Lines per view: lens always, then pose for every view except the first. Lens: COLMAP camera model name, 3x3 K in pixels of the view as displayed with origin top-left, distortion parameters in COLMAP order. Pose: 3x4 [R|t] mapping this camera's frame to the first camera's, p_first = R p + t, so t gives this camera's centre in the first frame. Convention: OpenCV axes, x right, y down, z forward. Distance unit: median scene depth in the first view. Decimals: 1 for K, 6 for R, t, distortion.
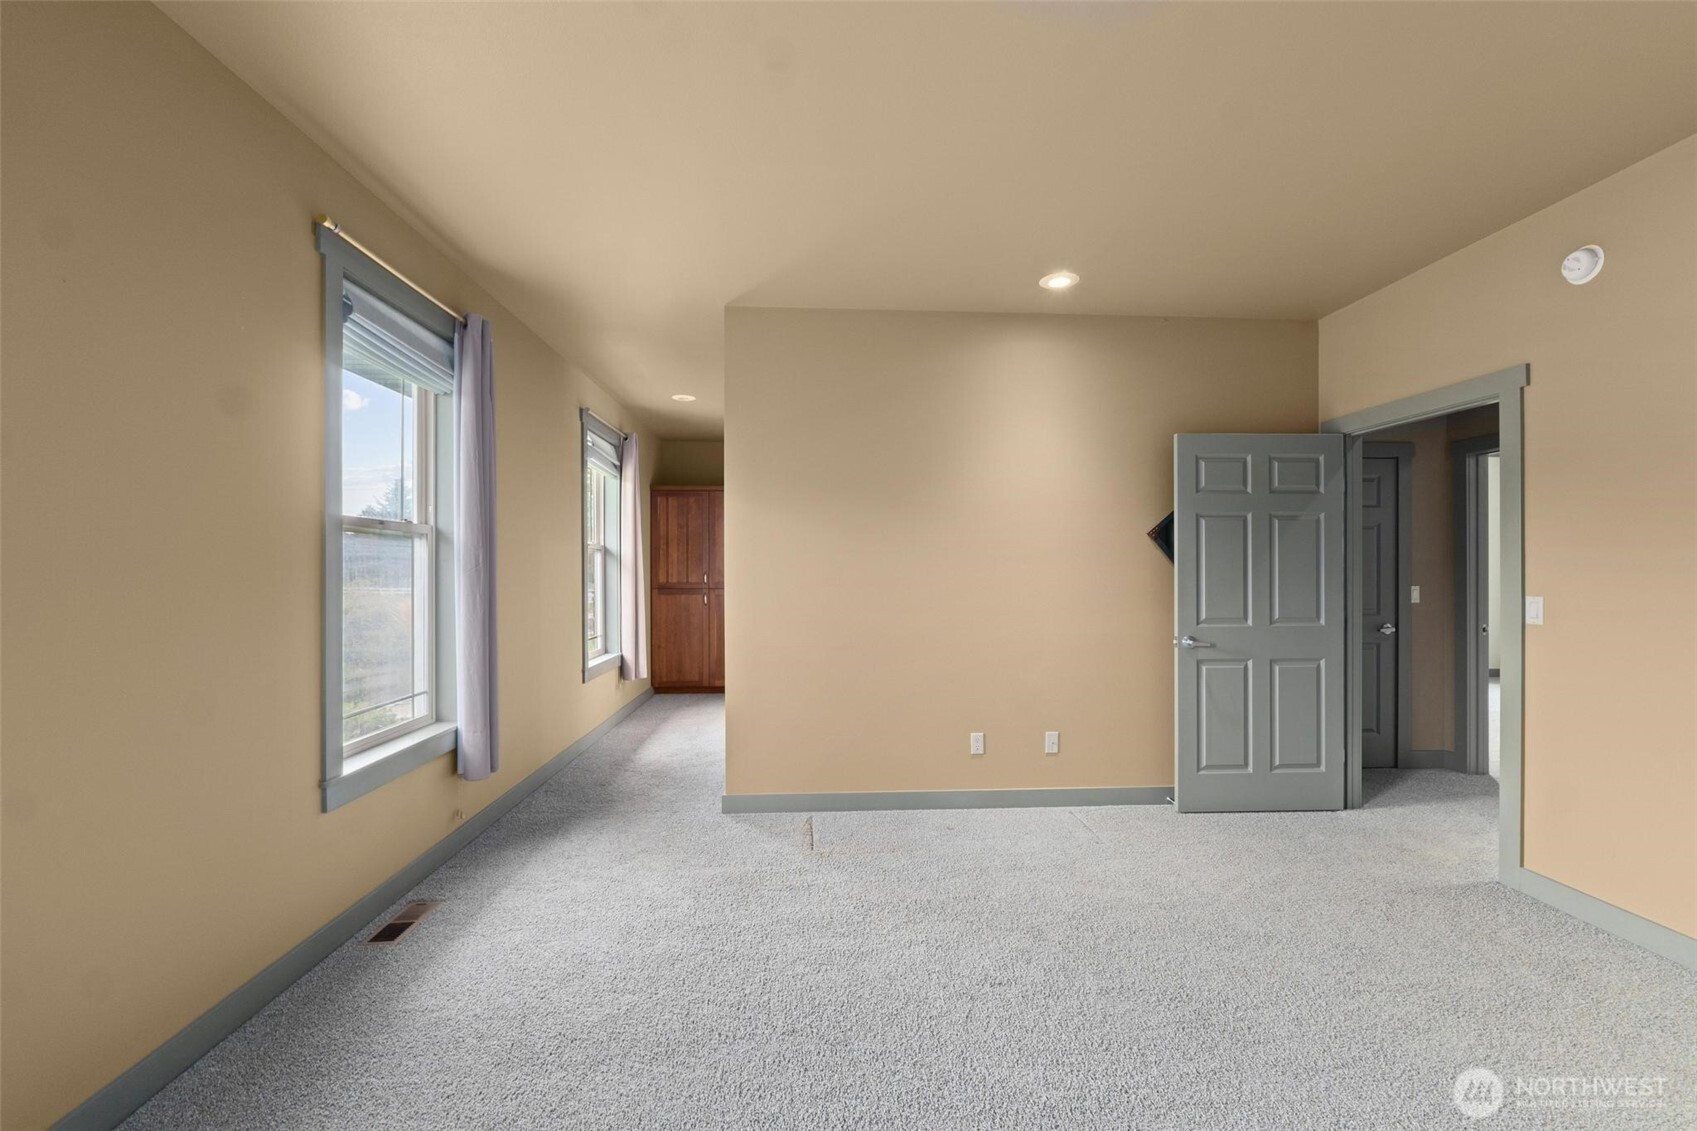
lens RADIAL K [[709.8, 0, 853.1], [0, 709.8, 571.0], [0, 0, 1]] dist [-0.002514, -0.000176]
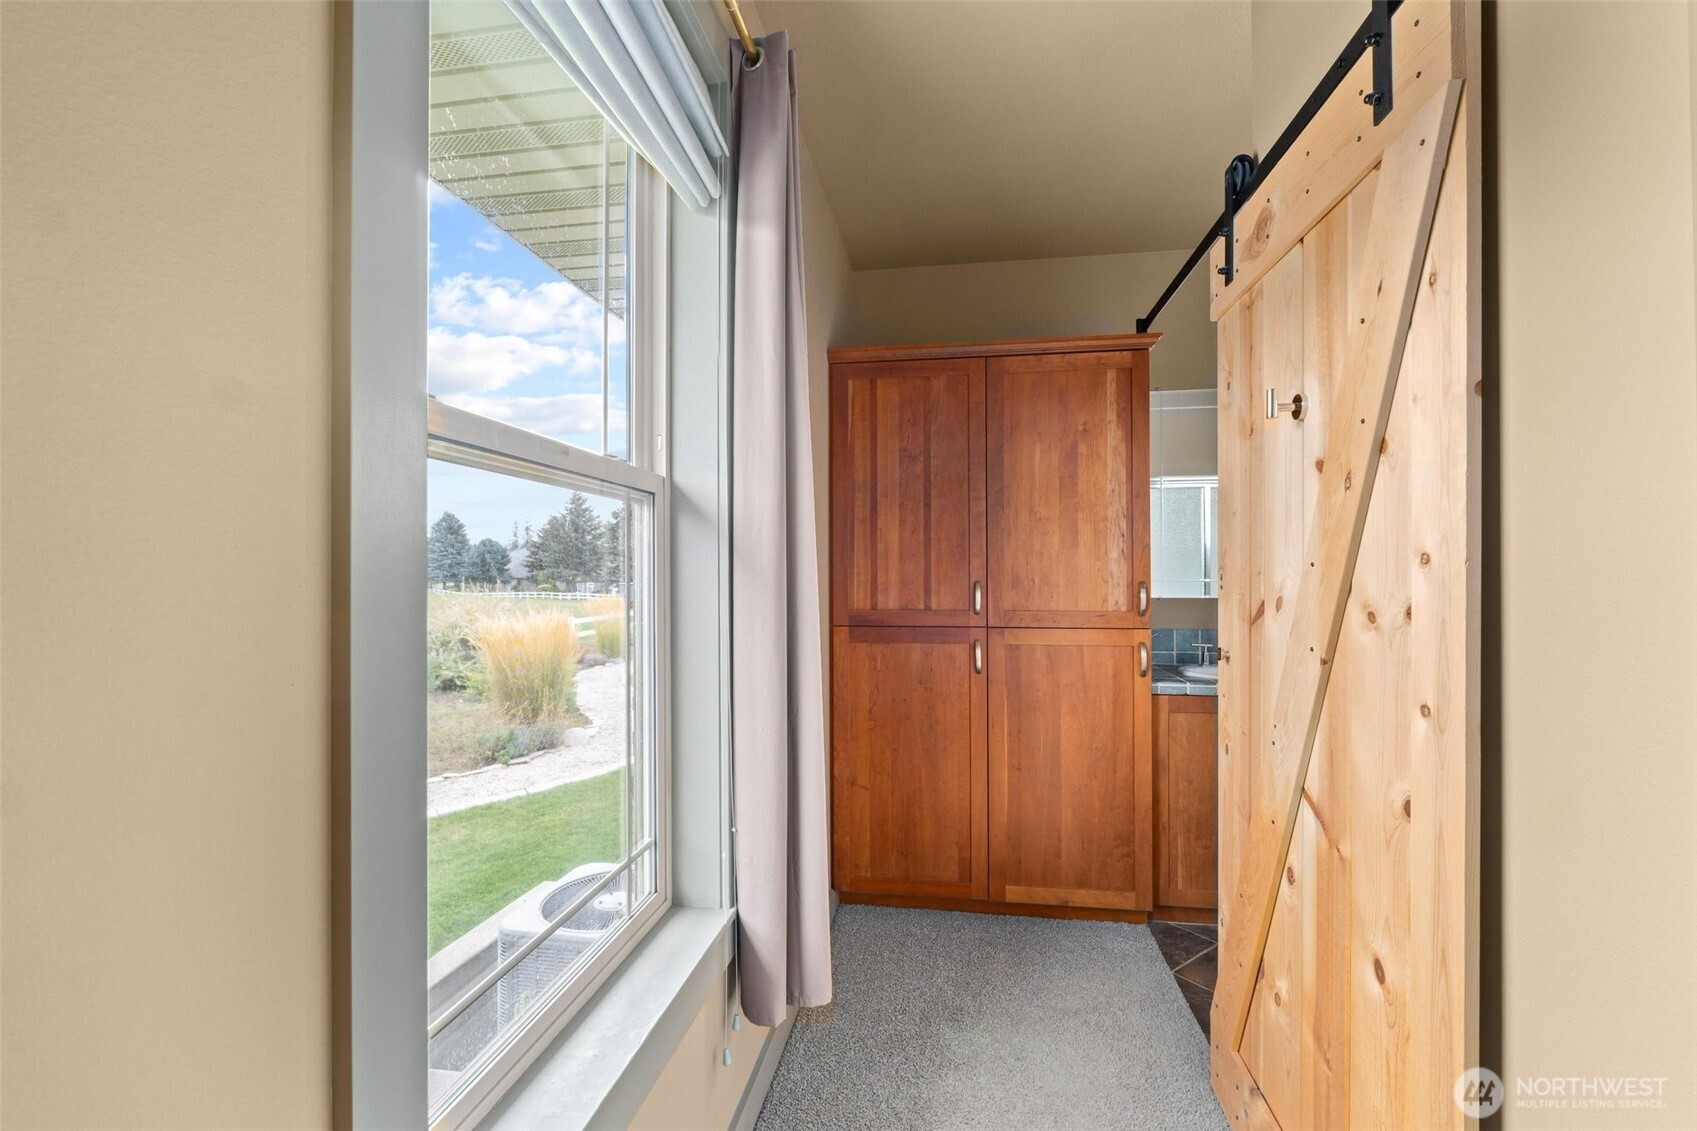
lens RADIAL K [[709.8, 0, 853.1], [0, 709.8, 571.0], [0, 0, 1]] dist [-0.002514, -0.000176]
pose [[0.977240, -0.001756, -0.212129, -0.193754], [-0.000008, 0.999965, -0.008318, -0.000657], [0.212136, 0.008130, 0.977206, 0.635745]]
